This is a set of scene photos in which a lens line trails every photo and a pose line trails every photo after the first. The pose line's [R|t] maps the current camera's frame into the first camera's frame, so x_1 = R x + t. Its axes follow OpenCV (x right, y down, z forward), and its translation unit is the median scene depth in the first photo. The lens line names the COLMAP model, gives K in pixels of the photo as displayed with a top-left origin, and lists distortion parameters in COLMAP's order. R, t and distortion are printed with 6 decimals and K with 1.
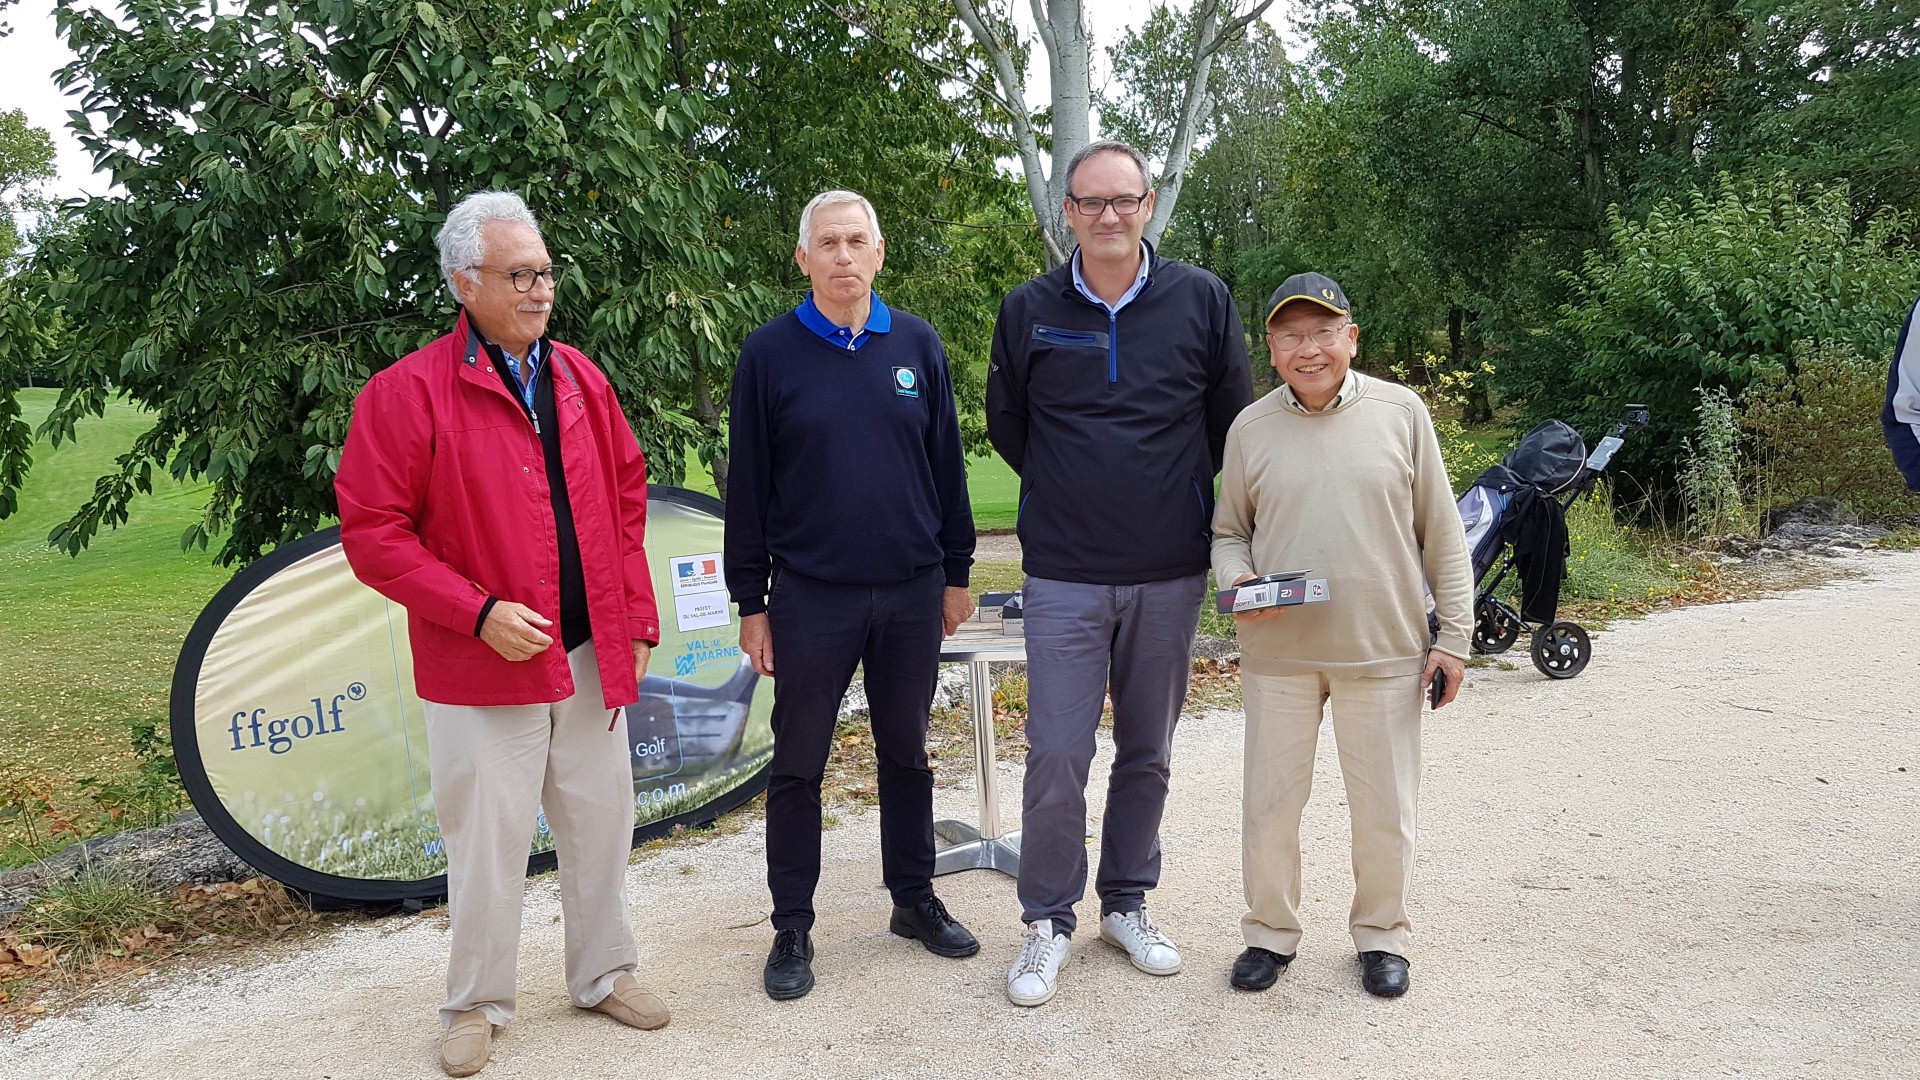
lens RADIAL K [[1557.3, 0, 960.0], [0, 1557.3, 540.0], [0, 0, 1]] dist [0.000815, -0.016423]
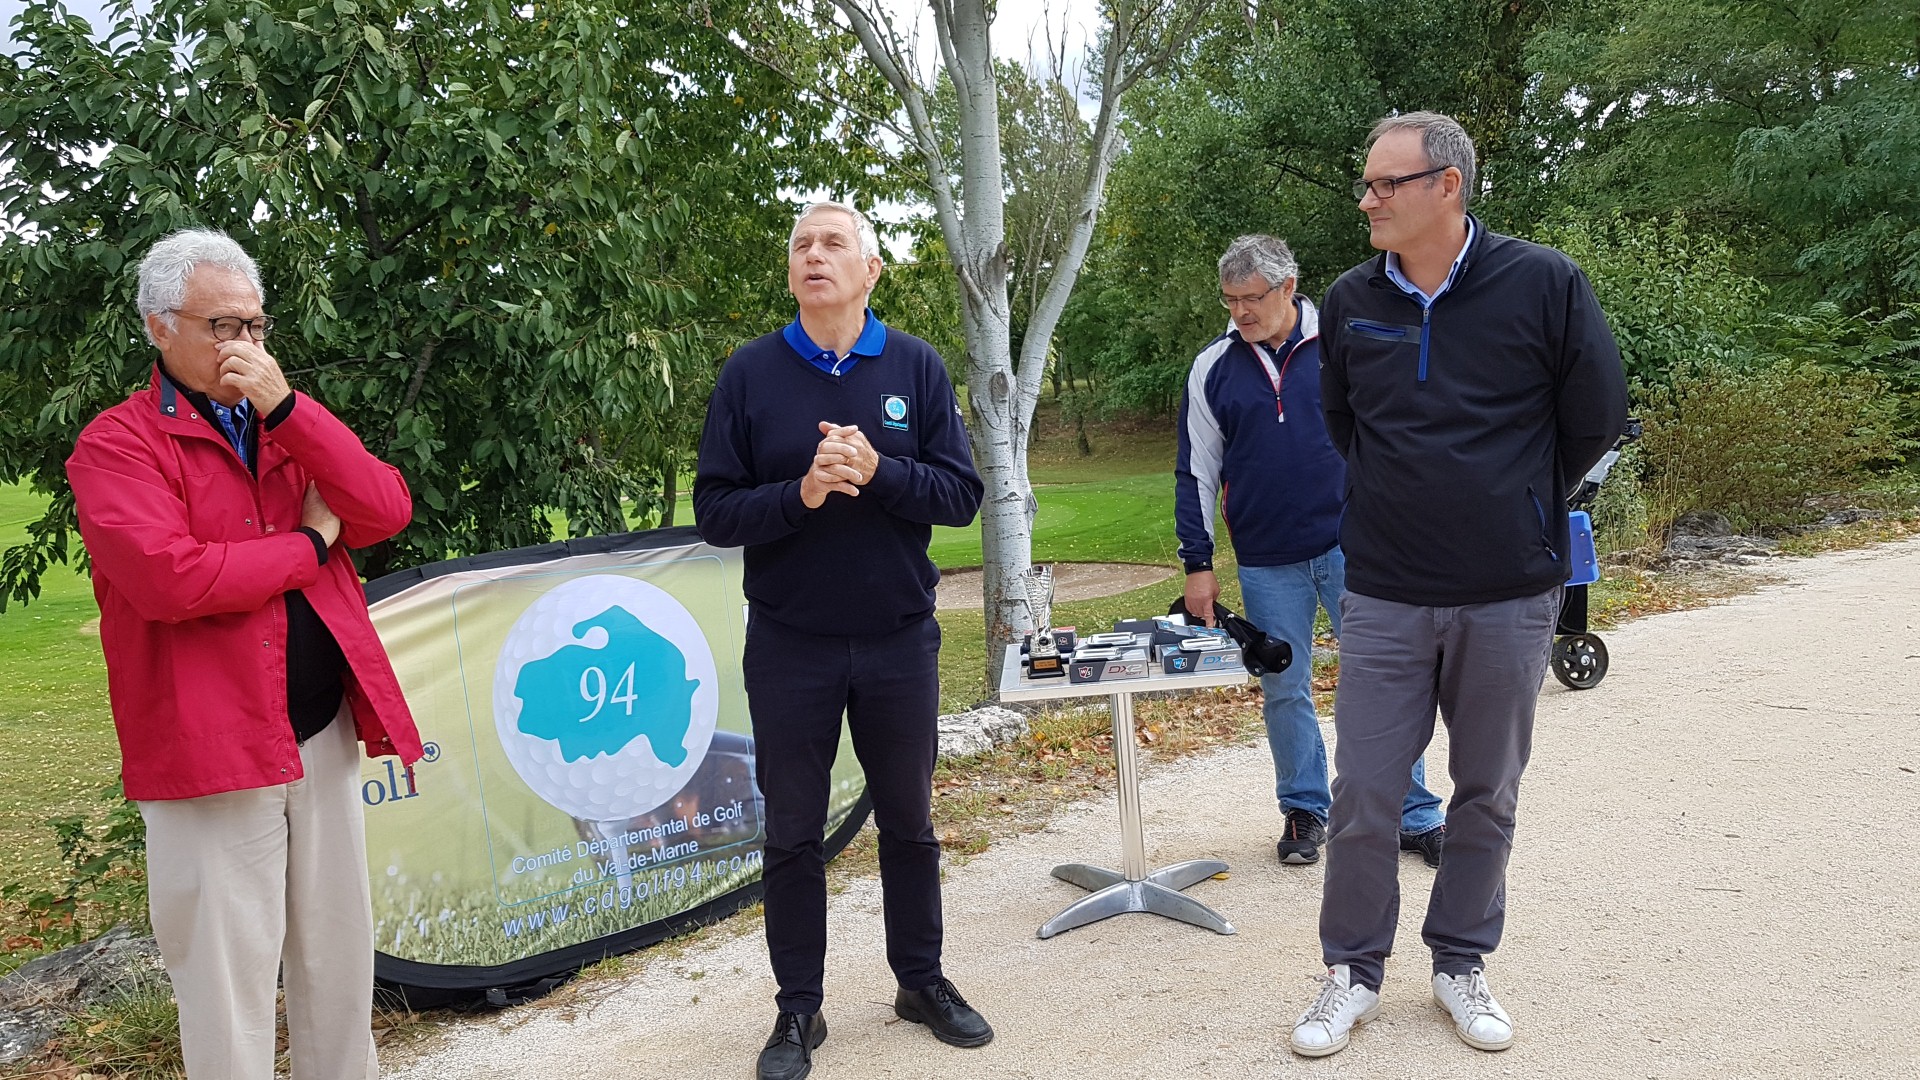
lens RADIAL K [[1557.3, 0, 960.0], [0, 1557.3, 540.0], [0, 0, 1]] dist [0.000815, -0.016423]
pose [[0.990811, -0.037694, 0.129896, -0.128435], [0.042165, 0.998603, -0.031844, 0.006852], [-0.128514, 0.037028, 0.991016, 0.041822]]
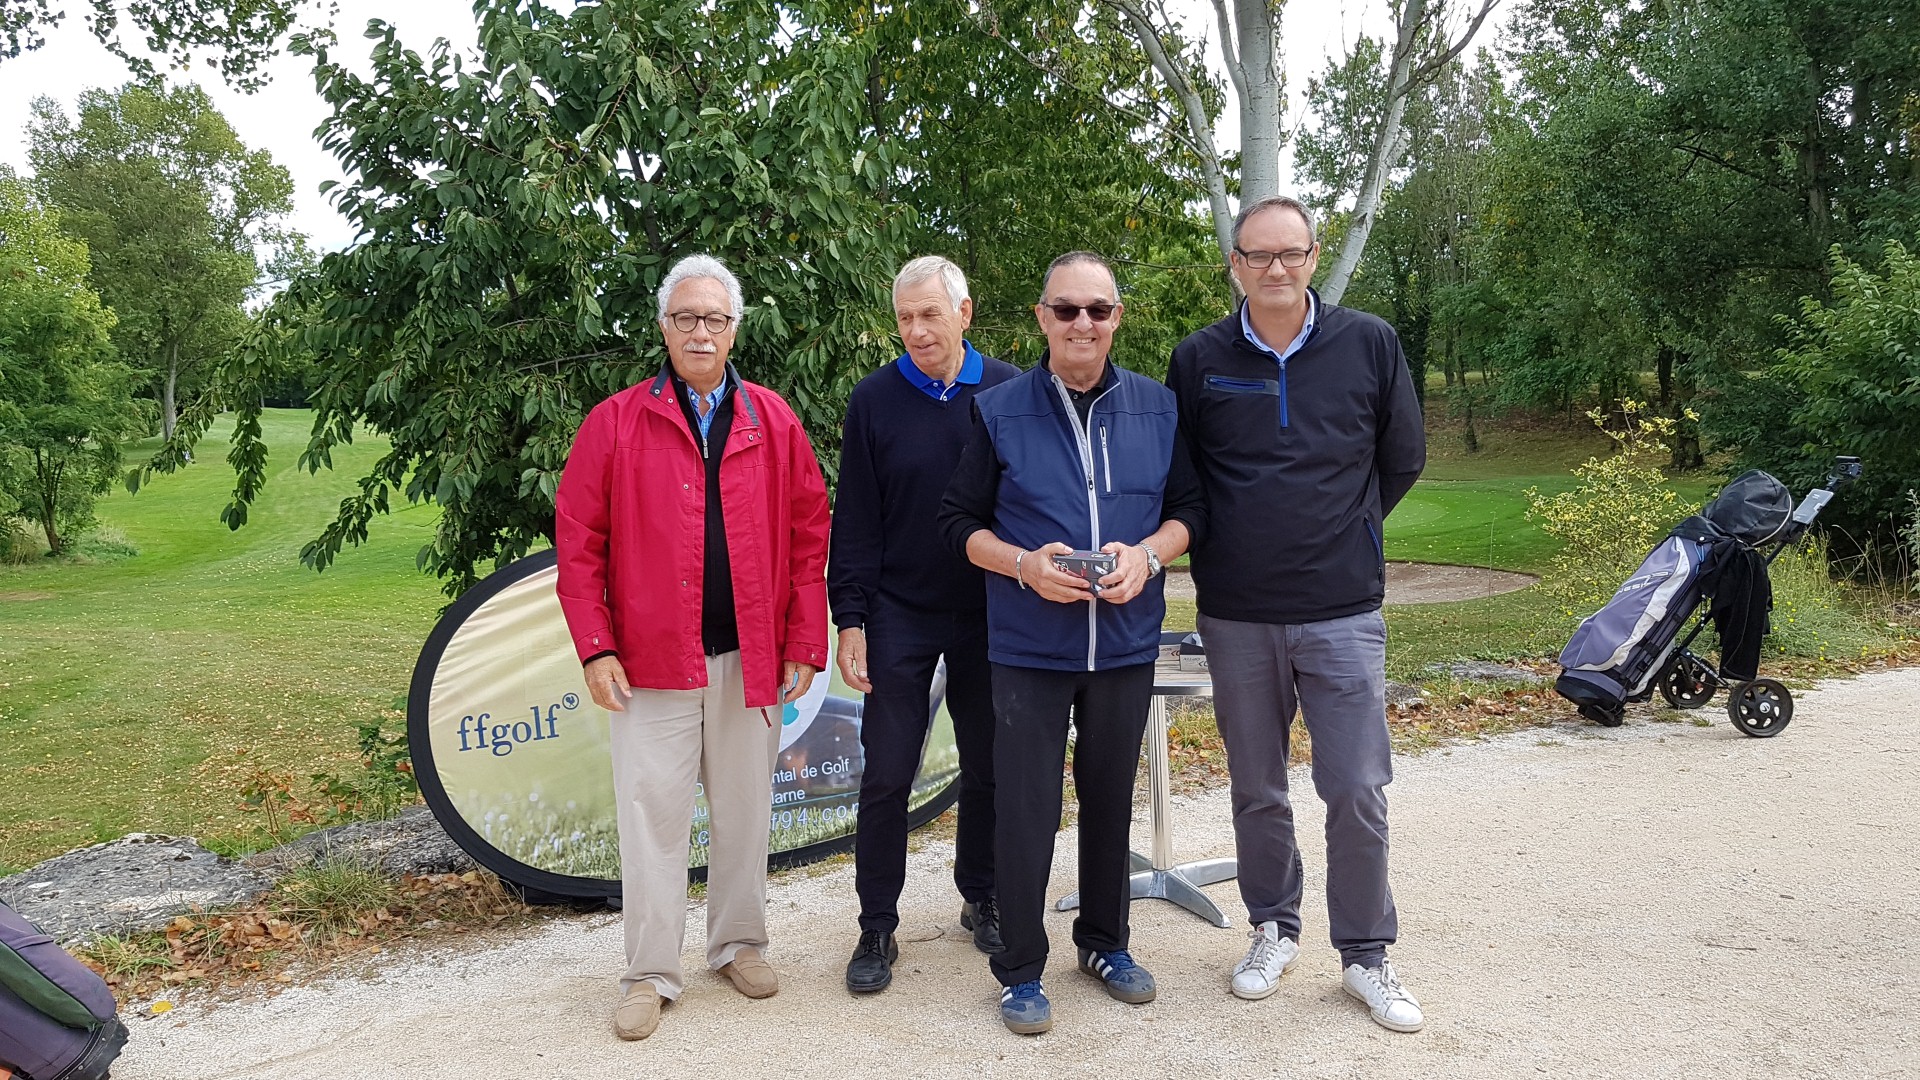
lens RADIAL K [[1558.9, 0, 940.6], [0, 1558.9, 539.5], [0, 0, 1]] dist [0.000841, -0.016926]
pose [[0.991709, 0.025196, -0.126006, -0.000480], [-0.027975, 0.999402, -0.020335, 0.000096], [0.125418, 0.023692, 0.991821, -0.024960]]
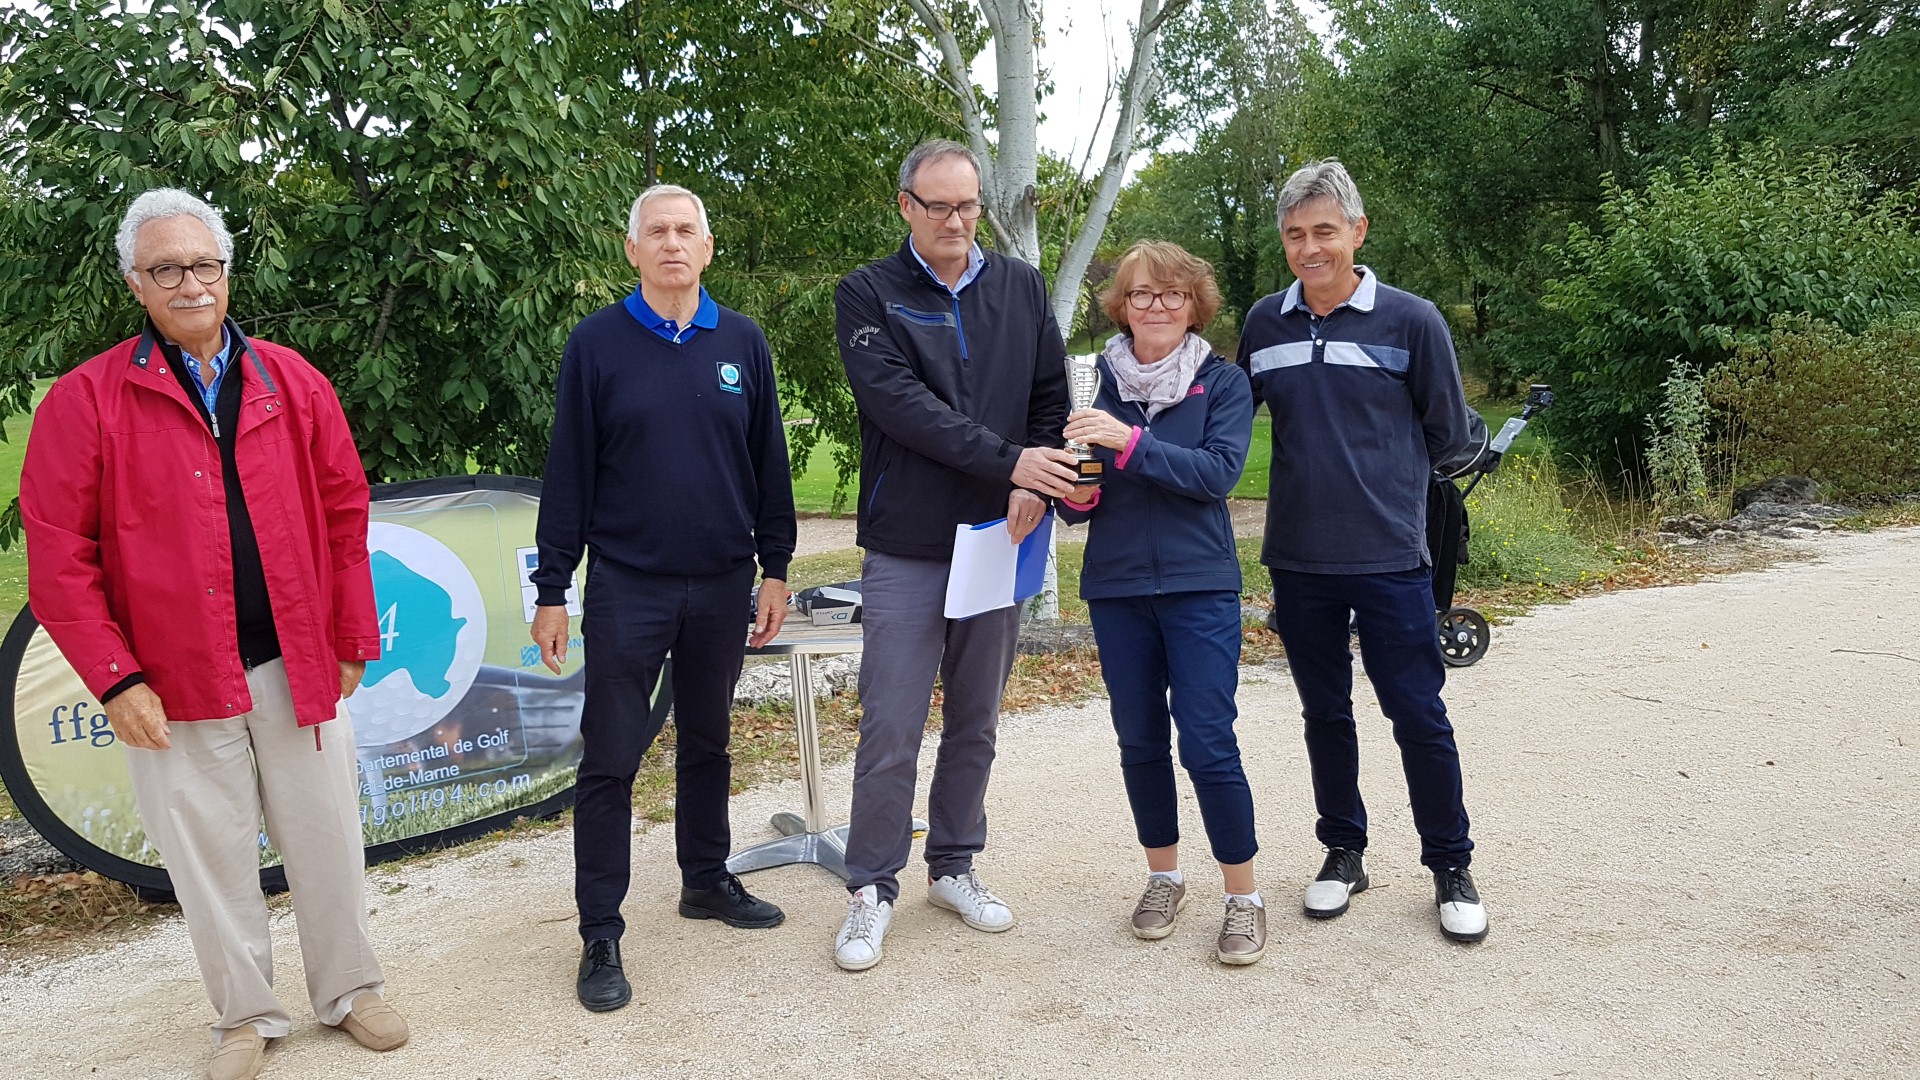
lens RADIAL K [[1561.6, 0, 926.4], [0, 1561.6, 520.8], [0, 0, 1]] dist [-0.003456, -0.011281]
pose [[0.999162, -0.005217, -0.040604, 0.083537], [0.005239, 0.999986, 0.000425, -0.004126], [0.040601, -0.000637, 0.999175, 0.007457]]
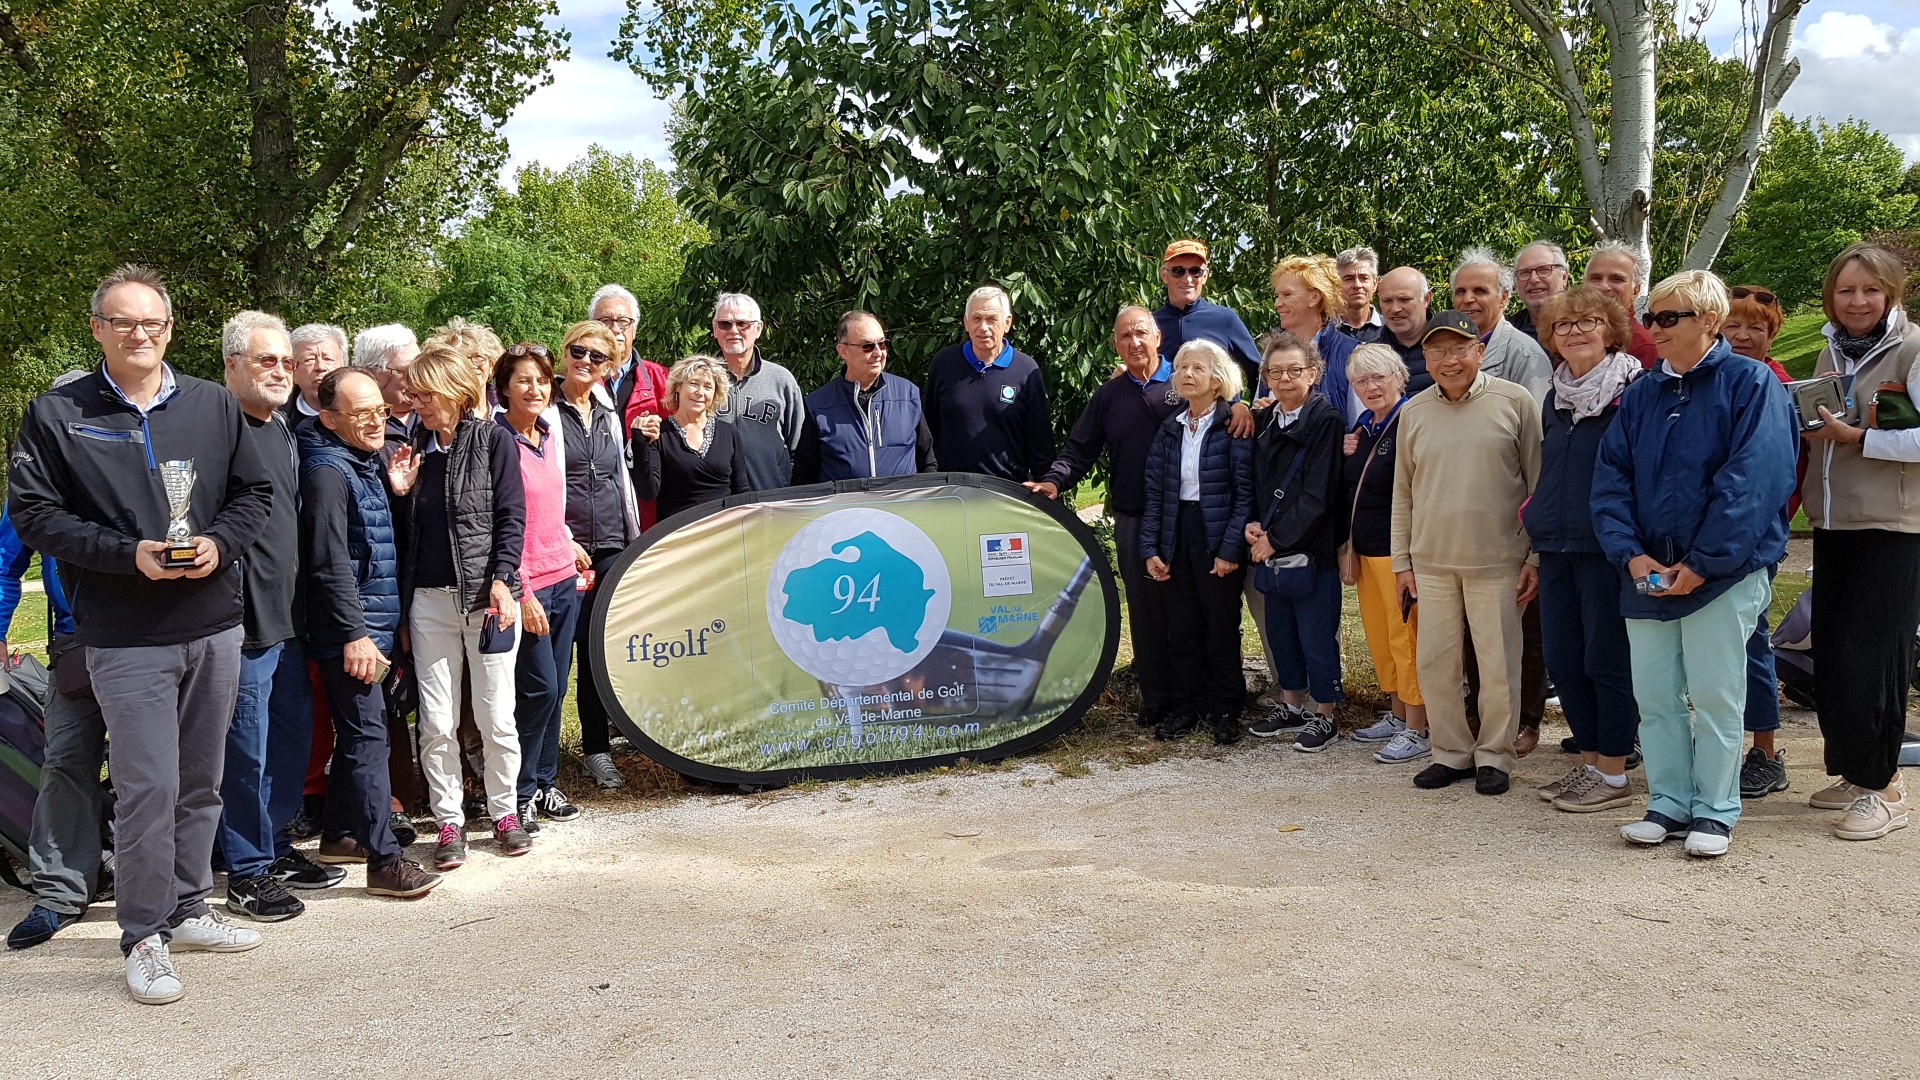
lens RADIAL K [[1557.3, 0, 960.0], [0, 1557.3, 540.0], [0, 0, 1]] dist [0.000815, -0.016423]
pose [[0.883725, 0.042047, -0.466114, 0.257992], [-0.034493, 0.999099, 0.024731, -0.010506], [0.466734, -0.005778, 0.884379, -0.051897]]
